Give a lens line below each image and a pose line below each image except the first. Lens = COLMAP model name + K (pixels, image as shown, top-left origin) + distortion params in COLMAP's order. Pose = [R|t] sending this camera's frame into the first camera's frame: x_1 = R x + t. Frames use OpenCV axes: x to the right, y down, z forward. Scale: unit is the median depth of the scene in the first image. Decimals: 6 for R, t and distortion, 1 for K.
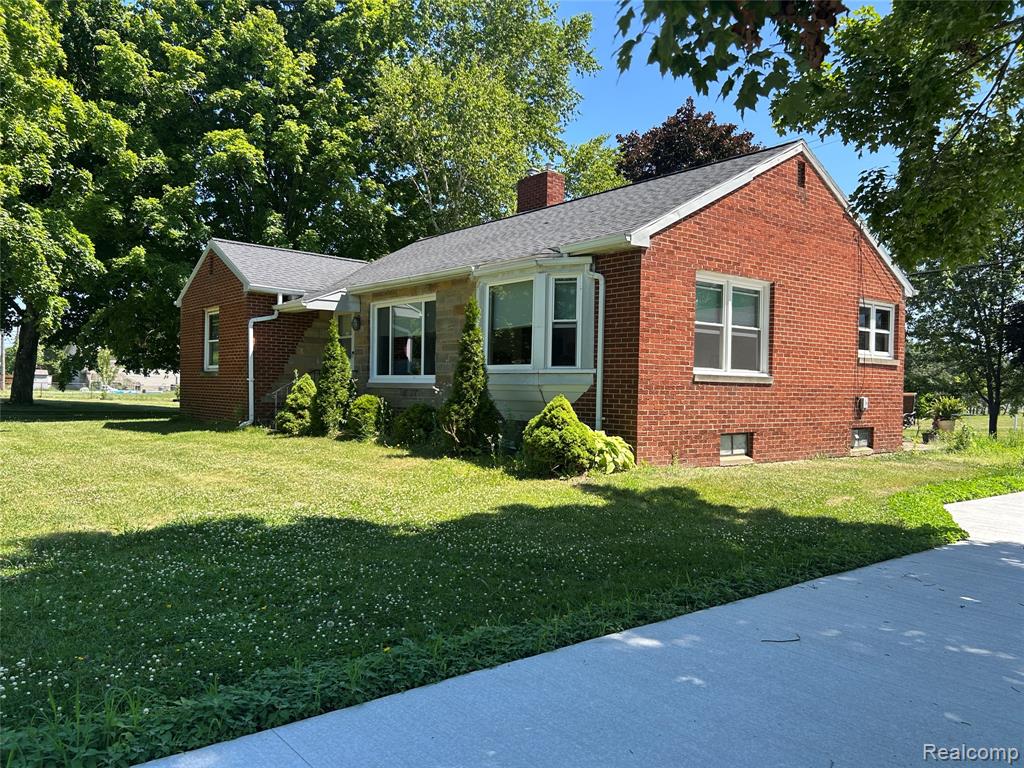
lens RADIAL K [[760.7, 0, 513.9], [0, 760.7, 390.0], [0, 0, 1]] dist [0.109166, -0.146007]
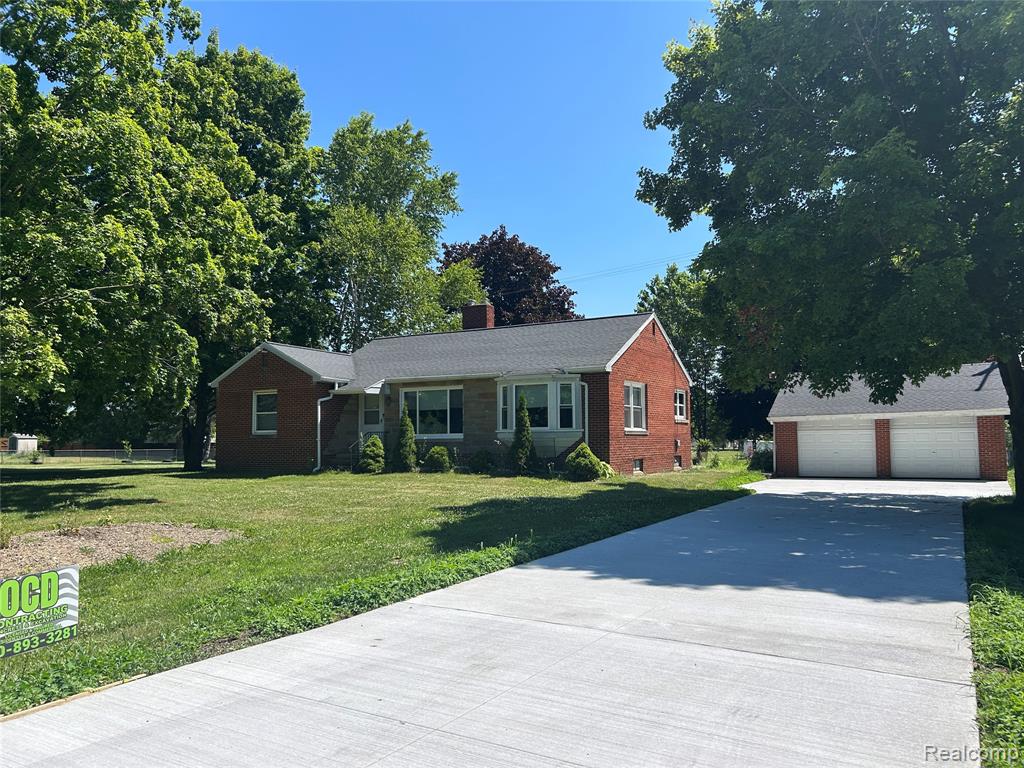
lens RADIAL K [[760.7, 0, 513.9], [0, 760.7, 390.0], [0, 0, 1]] dist [0.109166, -0.146007]
pose [[0.933402, -0.003301, 0.358819, -0.698409], [0.026536, 0.997855, -0.059850, -0.013521], [-0.357851, 0.065386, 0.931487, -0.726373]]
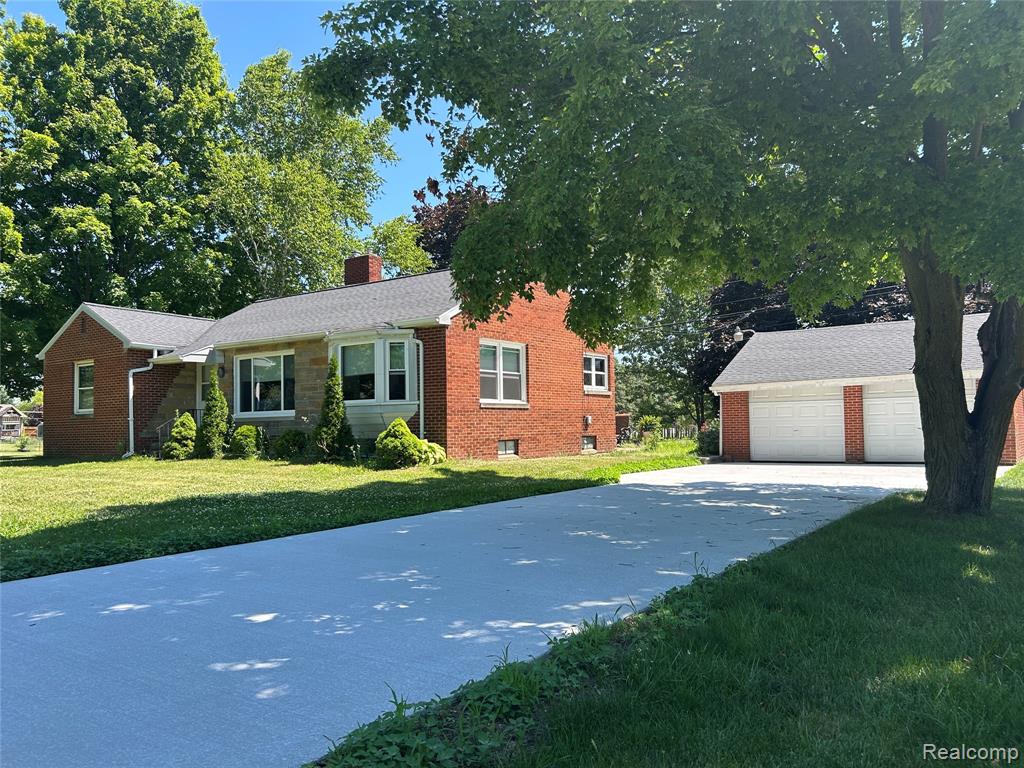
lens RADIAL K [[760.7, 0, 513.9], [0, 760.7, 390.0], [0, 0, 1]] dist [0.109166, -0.146007]
pose [[0.964323, -0.022087, 0.263805, -0.101052], [0.035216, 0.998360, -0.045141, 0.023579], [-0.262376, 0.052821, 0.963519, -0.480859]]
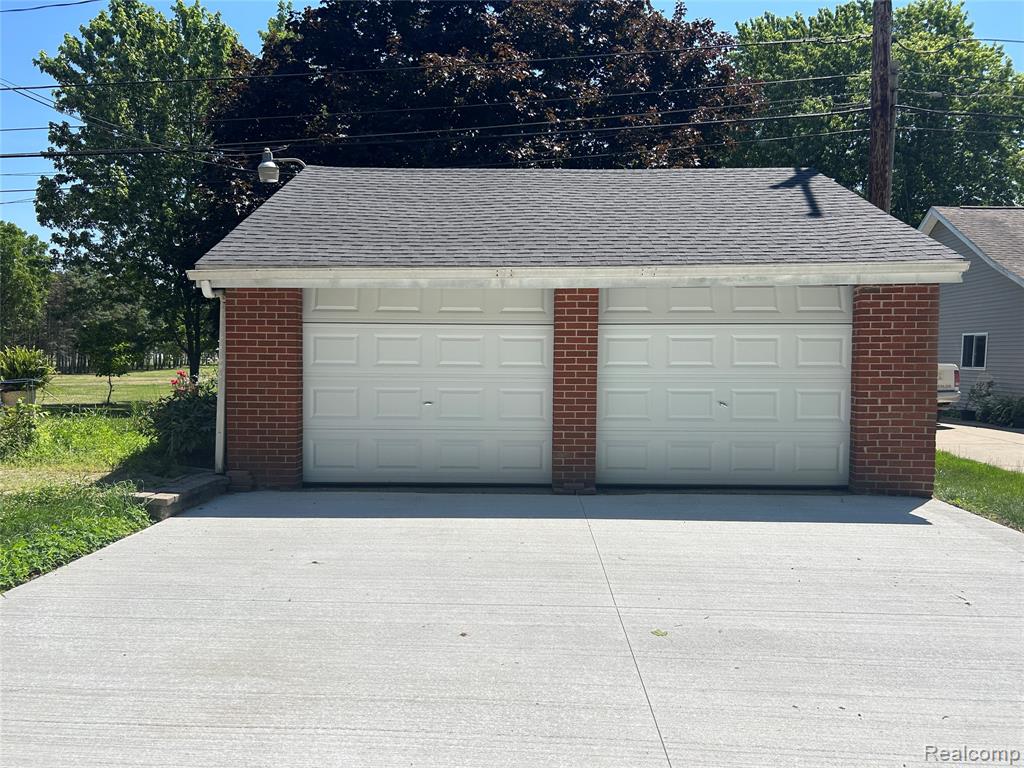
lens RADIAL K [[760.7, 0, 513.9], [0, 760.7, 390.0], [0, 0, 1]] dist [0.109166, -0.146007]
pose [[0.637556, -0.053123, 0.768570, 0.518940], [0.004544, 0.997862, 0.065201, 0.007030], [-0.770390, -0.038077, 0.636434, 0.562364]]
